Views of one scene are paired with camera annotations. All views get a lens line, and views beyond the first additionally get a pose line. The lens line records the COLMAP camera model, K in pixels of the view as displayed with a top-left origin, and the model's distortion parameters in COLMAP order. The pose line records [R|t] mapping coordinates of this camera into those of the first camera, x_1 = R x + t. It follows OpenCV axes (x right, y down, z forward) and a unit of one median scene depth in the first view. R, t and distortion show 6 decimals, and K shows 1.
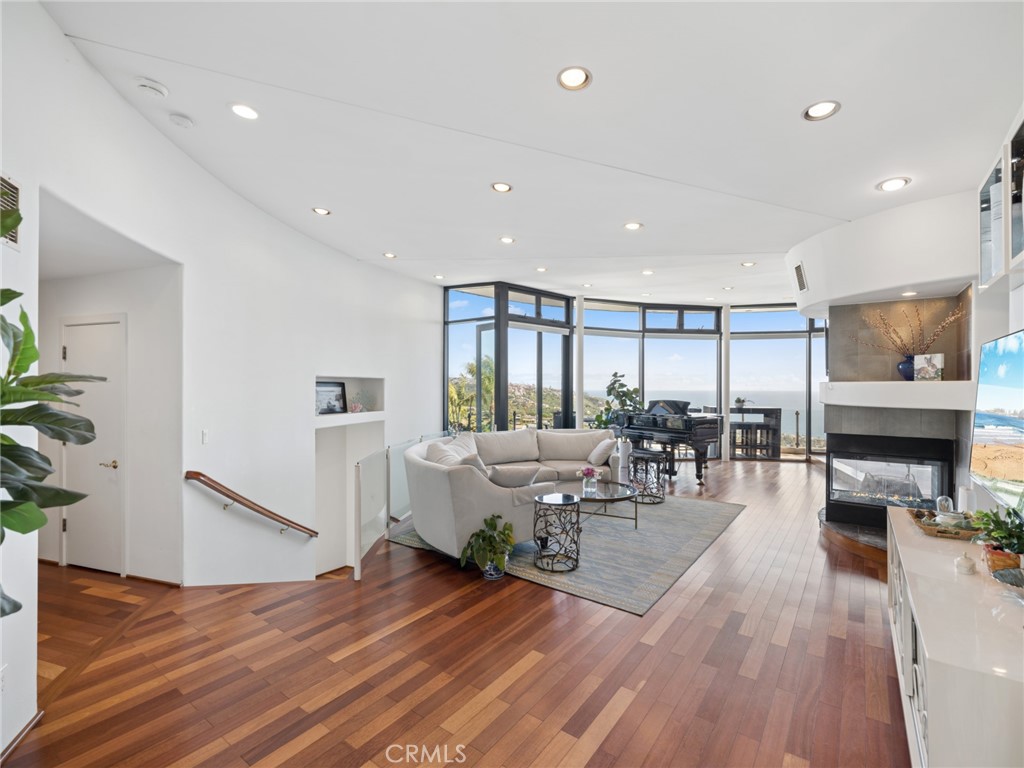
lens RADIAL K [[469.4, 0, 514.0], [0, 469.4, 384.4], [0, 0, 1]] dist [0.000413, 0.000193]
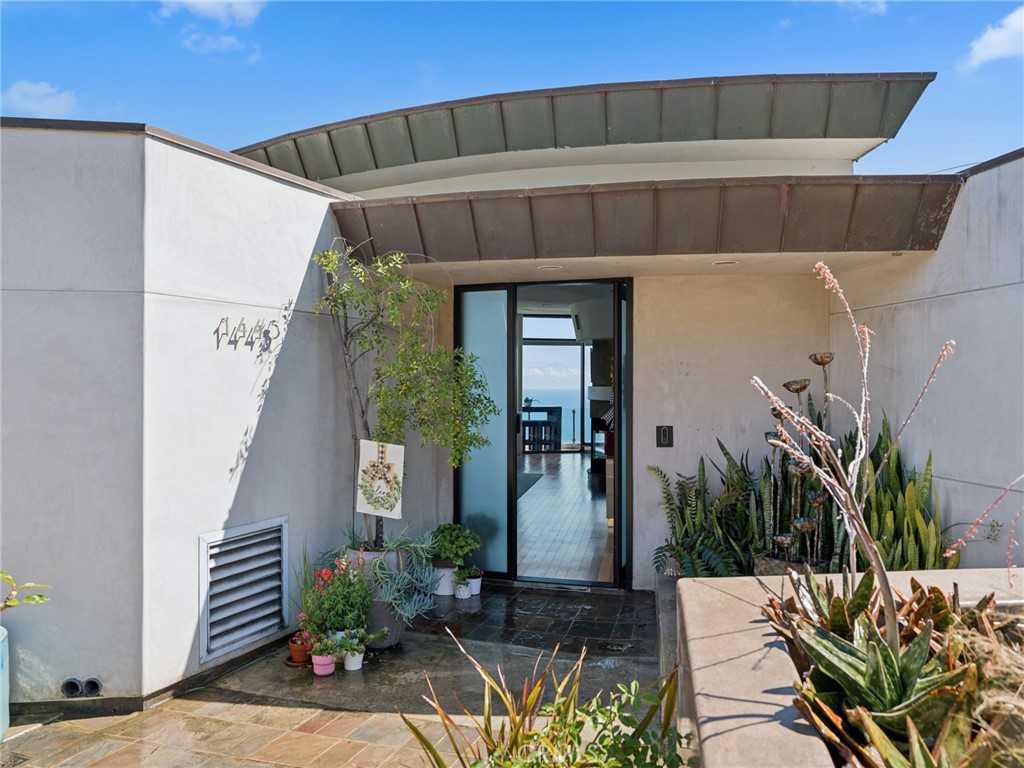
lens RADIAL K [[748.6, 0, 512.1], [0, 748.6, 385.3], [0, 0, 1]] dist [-0.000304, 0.000007]
pose [[0.893236, -0.001726, 0.449585, -0.327352], [-0.001381, 0.999977, 0.006583, -0.010730], [-0.449586, -0.006501, 0.893213, -0.522509]]
